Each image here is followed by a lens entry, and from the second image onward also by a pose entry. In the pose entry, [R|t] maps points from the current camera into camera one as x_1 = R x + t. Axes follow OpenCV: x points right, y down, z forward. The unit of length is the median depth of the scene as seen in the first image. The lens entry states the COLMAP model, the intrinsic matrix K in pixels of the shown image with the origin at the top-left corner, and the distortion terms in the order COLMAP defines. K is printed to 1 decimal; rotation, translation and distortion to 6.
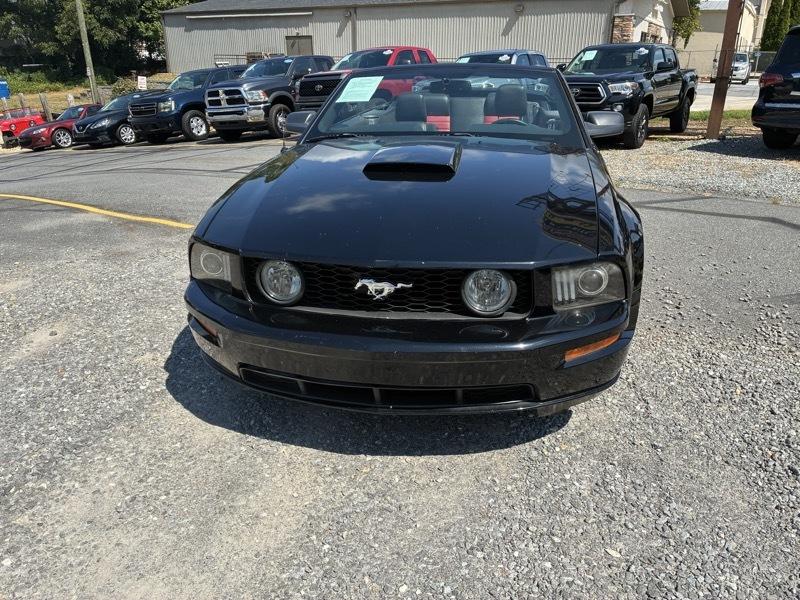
lens RADIAL K [[605.5, 0, 406.5], [0, 605.5, 299.8], [0, 0, 1]] dist [0.049966, -0.065078]
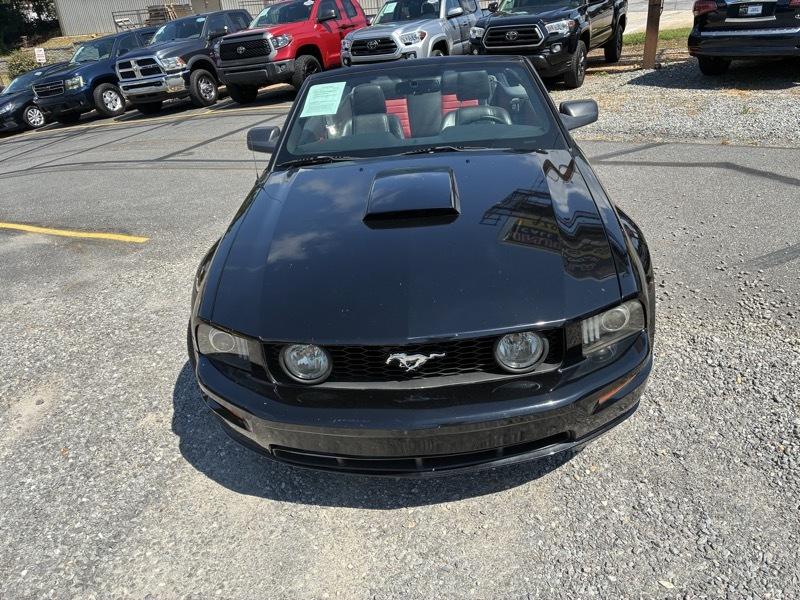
lens RADIAL K [[605.5, 0, 406.8], [0, 605.5, 308.0], [0, 0, 1]] dist [0.049966, -0.065078]
pose [[0.988285, -0.130018, 0.079923, -0.071620], [0.120484, 0.986107, 0.114356, -0.129065], [-0.093681, -0.103387, 0.990220, 0.021245]]
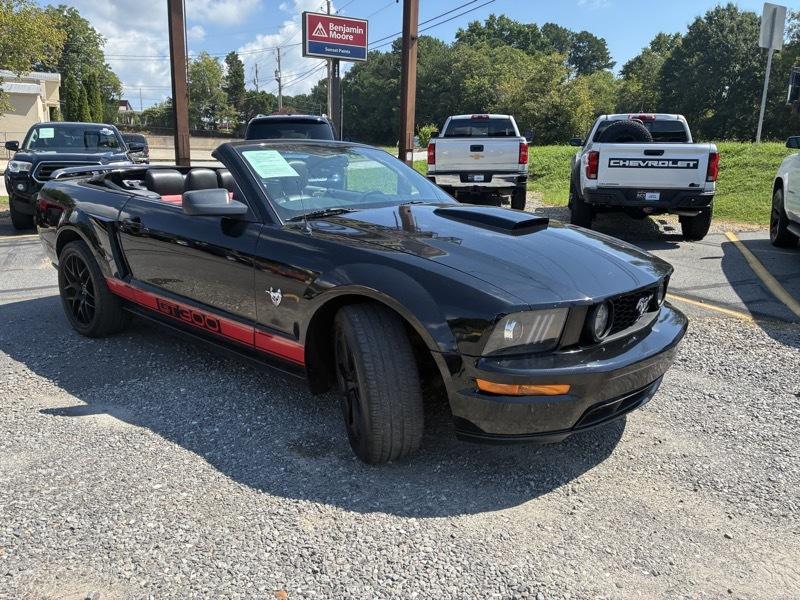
lens RADIAL K [[605.5, 0, 407.0], [0, 605.5, 293.8], [0, 0, 1]] dist [0.049966, -0.065078]
pose [[0.499900, -0.180643, 0.847035, -0.854934], [0.290646, 0.956281, 0.032409, -0.140373], [-0.815858, 0.229986, 0.530548, 0.423070]]
